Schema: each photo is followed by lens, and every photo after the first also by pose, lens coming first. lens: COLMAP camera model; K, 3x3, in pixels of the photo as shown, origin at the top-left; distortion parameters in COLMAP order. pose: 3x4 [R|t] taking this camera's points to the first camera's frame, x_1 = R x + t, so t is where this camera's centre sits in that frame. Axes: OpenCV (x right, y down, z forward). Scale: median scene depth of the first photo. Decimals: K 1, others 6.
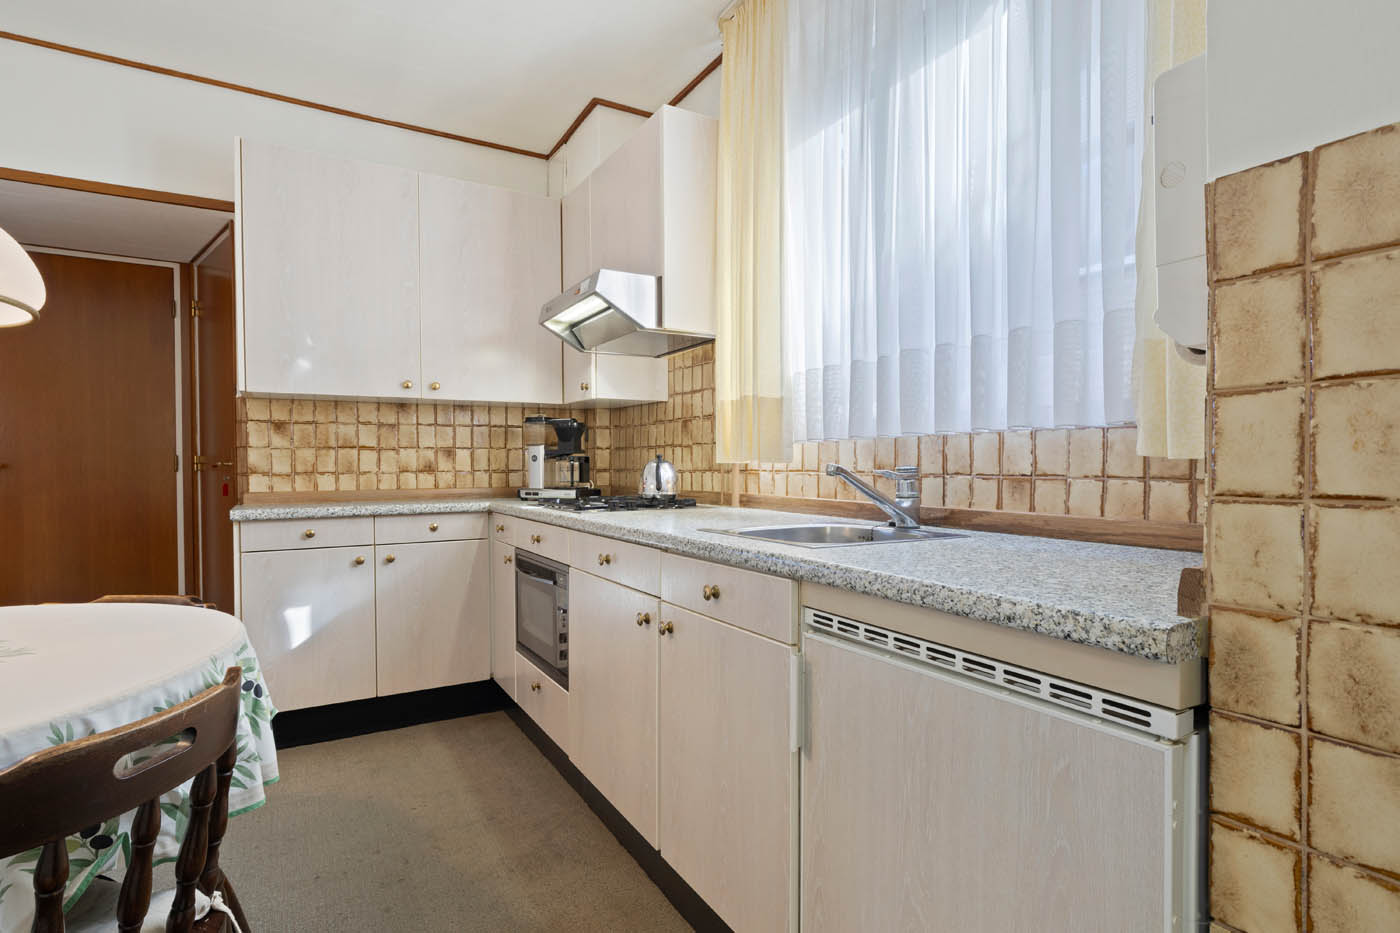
lens RADIAL K [[701.8, 0, 693.6], [0, 701.8, 476.3], [0, 0, 1]] dist [0.007280, 0.000873]
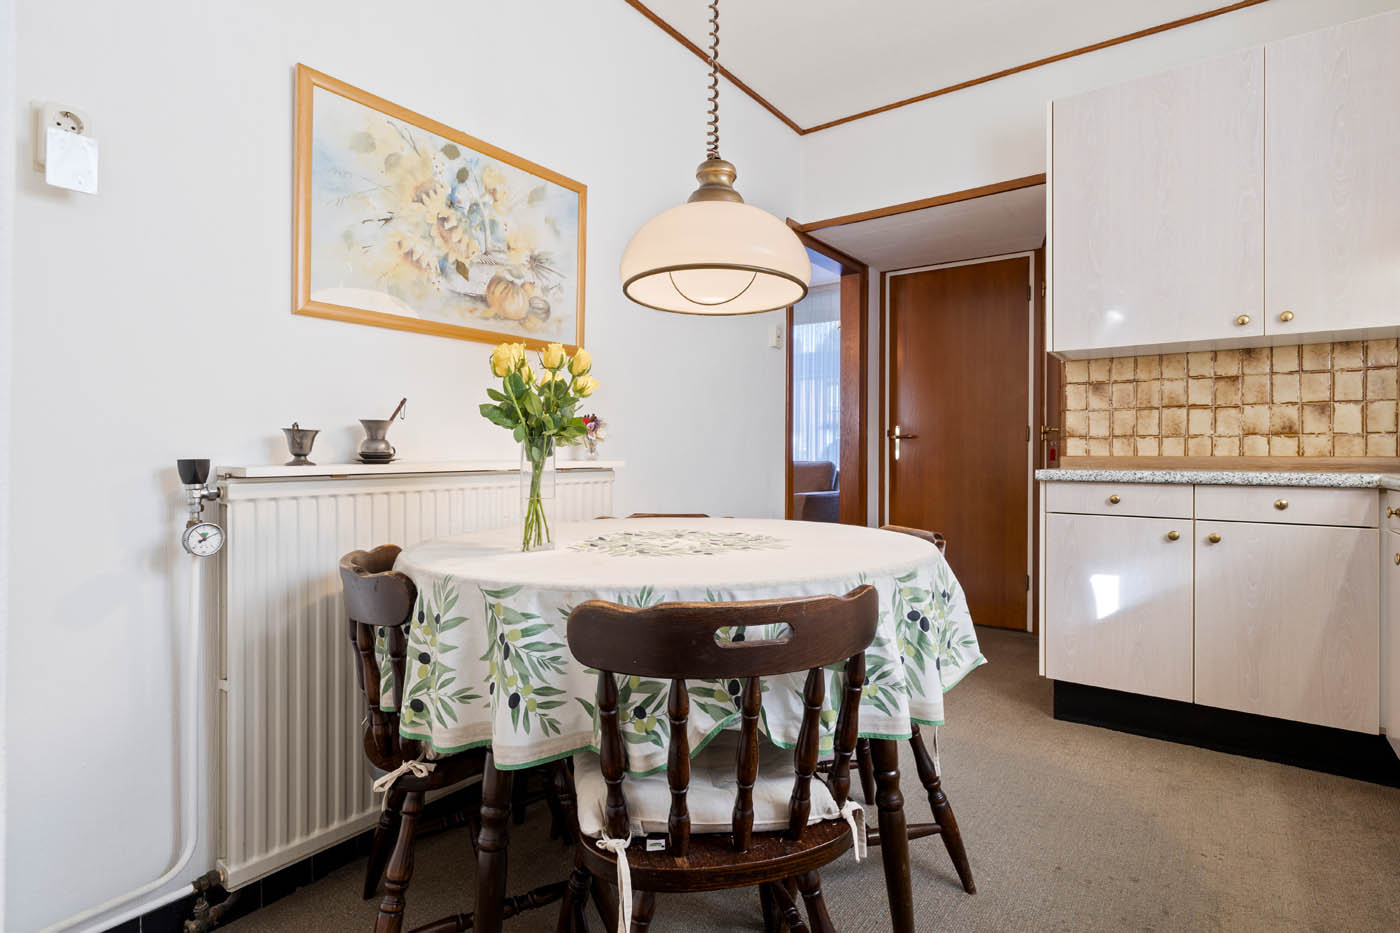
lens RADIAL K [[701.8, 0, 716.2], [0, 701.8, 452.4], [0, 0, 1]] dist [0.007280, 0.000873]
pose [[0.434721, 0.006296, -0.900543, 0.046803], [-0.019129, 0.999815, -0.002244, 0.029339], [0.900362, 0.018202, 0.434761, 0.121550]]
